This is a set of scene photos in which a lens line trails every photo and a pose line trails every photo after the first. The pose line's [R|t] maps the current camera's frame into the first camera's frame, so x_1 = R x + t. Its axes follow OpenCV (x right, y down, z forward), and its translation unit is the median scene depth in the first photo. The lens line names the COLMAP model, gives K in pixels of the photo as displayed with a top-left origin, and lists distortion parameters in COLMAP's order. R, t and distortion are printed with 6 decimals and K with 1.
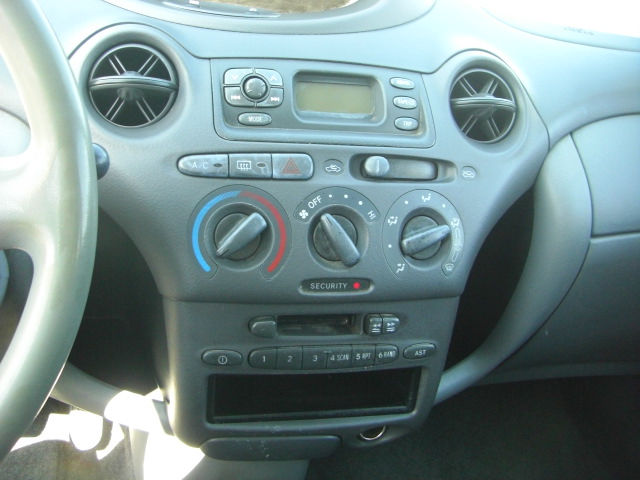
lens RADIAL K [[743.0, 0, 316.6], [0, 743.0, 234.6], [0, 0, 1]] dist [-0.137090, 0.000000]
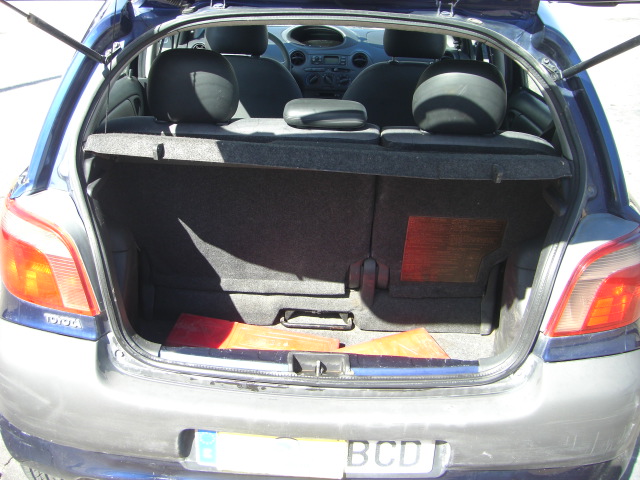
lens RADIAL K [[743.0, 0, 320.3], [0, 743.0, 240.1], [0, 0, 1]] dist [-0.137090, 0.000000]
pose [[0.964723, 0.008228, -0.263138, 1.584745], [-0.022779, 0.998372, -0.052297, 1.648446], [0.262280, 0.056446, 0.963340, -4.874016]]
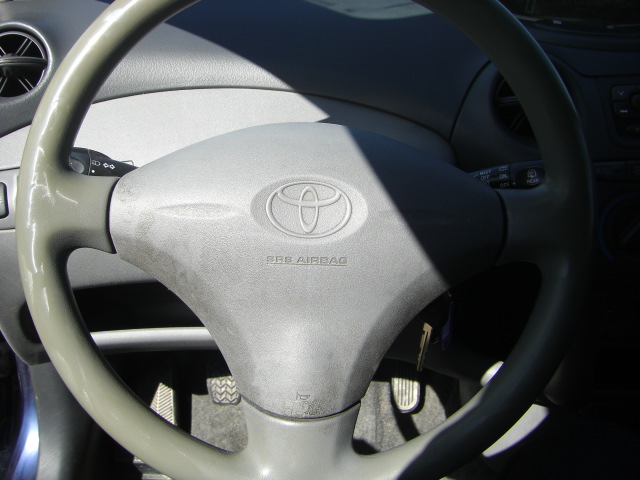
lens RADIAL K [[743.0, 0, 320.1], [0, 743.0, 240.3], [0, 0, 1]] dist [-0.137090, 0.000000]
pose [[0.973098, -0.006682, -0.230293, -0.310996], [0.017081, 0.998921, 0.043192, -0.038581], [0.229756, -0.045964, 0.972162, -0.225462]]
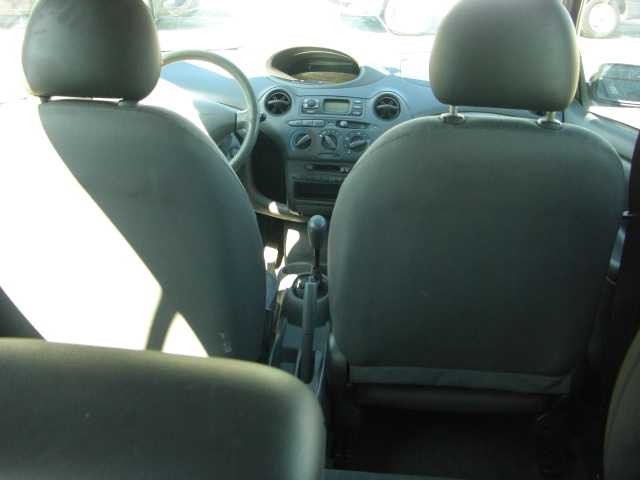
lens RADIAL K [[743.0, 0, 319.8], [0, 743.0, 238.5], [0, 0, 1]] dist [-0.137090, 0.000000]
pose [[0.948774, 0.013385, -0.315671, 1.080678], [-0.047599, 0.993755, -0.100926, 0.800427], [0.312349, 0.110781, 0.943486, -2.259230]]
